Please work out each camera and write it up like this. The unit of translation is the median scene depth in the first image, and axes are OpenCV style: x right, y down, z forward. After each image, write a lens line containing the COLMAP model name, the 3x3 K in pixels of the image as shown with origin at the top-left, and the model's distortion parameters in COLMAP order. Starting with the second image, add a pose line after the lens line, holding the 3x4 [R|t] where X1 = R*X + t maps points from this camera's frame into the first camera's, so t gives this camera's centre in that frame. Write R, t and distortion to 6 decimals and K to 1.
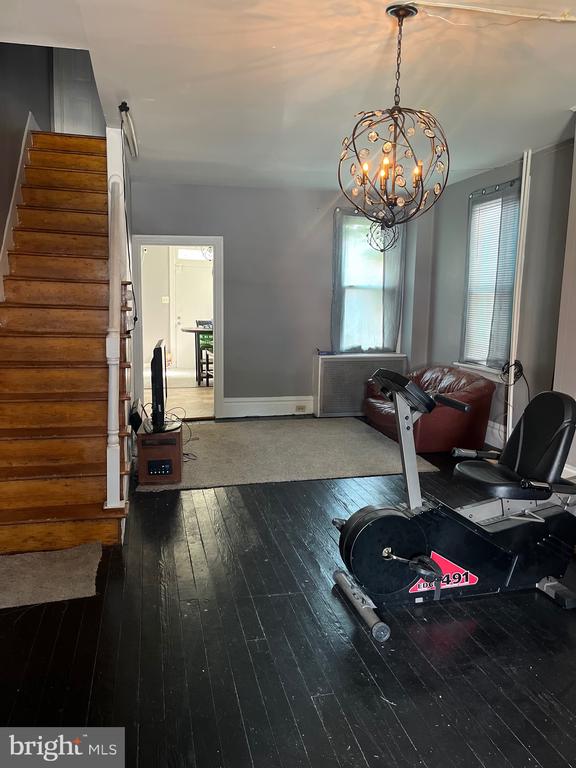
lens RADIAL K [[594.9, 0, 288.0], [0, 594.9, 384.0], [0, 0, 1]] dist [0.075526, -0.080787]
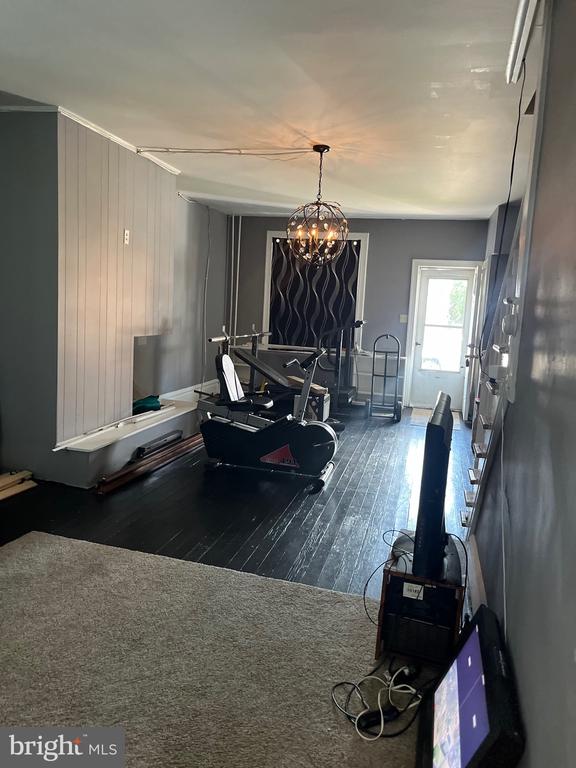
lens RADIAL K [[594.9, 0, 288.0], [0, 594.9, 384.0], [0, 0, 1]] dist [0.075526, -0.080787]
pose [[-0.885824, -0.120781, 0.448026, -0.340988], [-0.002224, 0.966624, 0.256189, -0.228651], [-0.464015, 0.225942, -0.856528, 1.549555]]
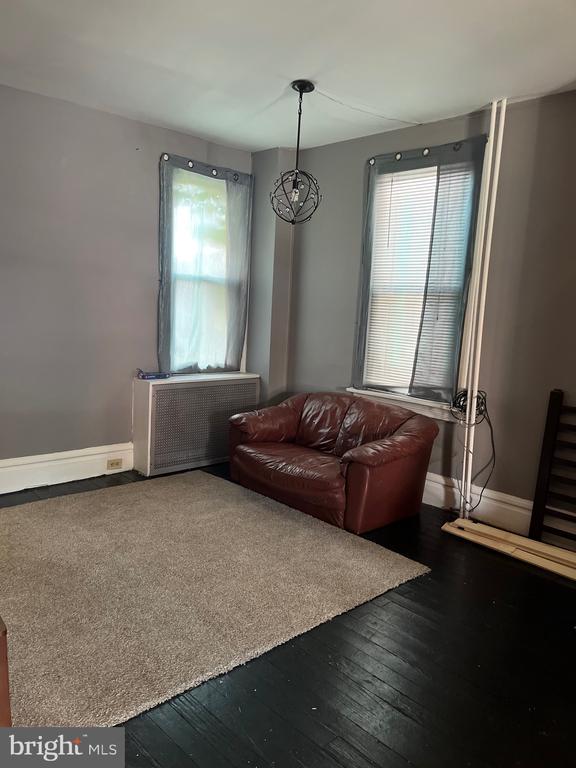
lens RADIAL K [[594.9, 0, 288.0], [0, 594.9, 384.0], [0, 0, 1]] dist [0.075526, -0.080787]
pose [[0.868314, -0.033337, 0.494892, -0.148465], [0.030106, 0.999441, 0.014503, -0.053994], [-0.495100, 0.002306, 0.868833, 0.400212]]
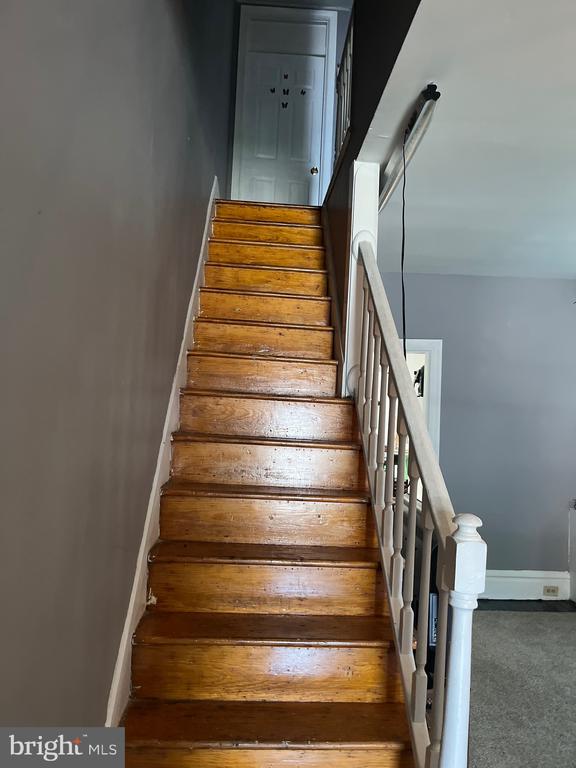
lens RADIAL K [[594.9, 0, 288.0], [0, 594.9, 384.0], [0, 0, 1]] dist [0.075526, -0.080787]
pose [[0.984789, 0.018633, -0.172754, -0.175421], [-0.050784, 0.981686, -0.183611, -0.052581], [0.166169, 0.189591, 0.967700, 0.289837]]
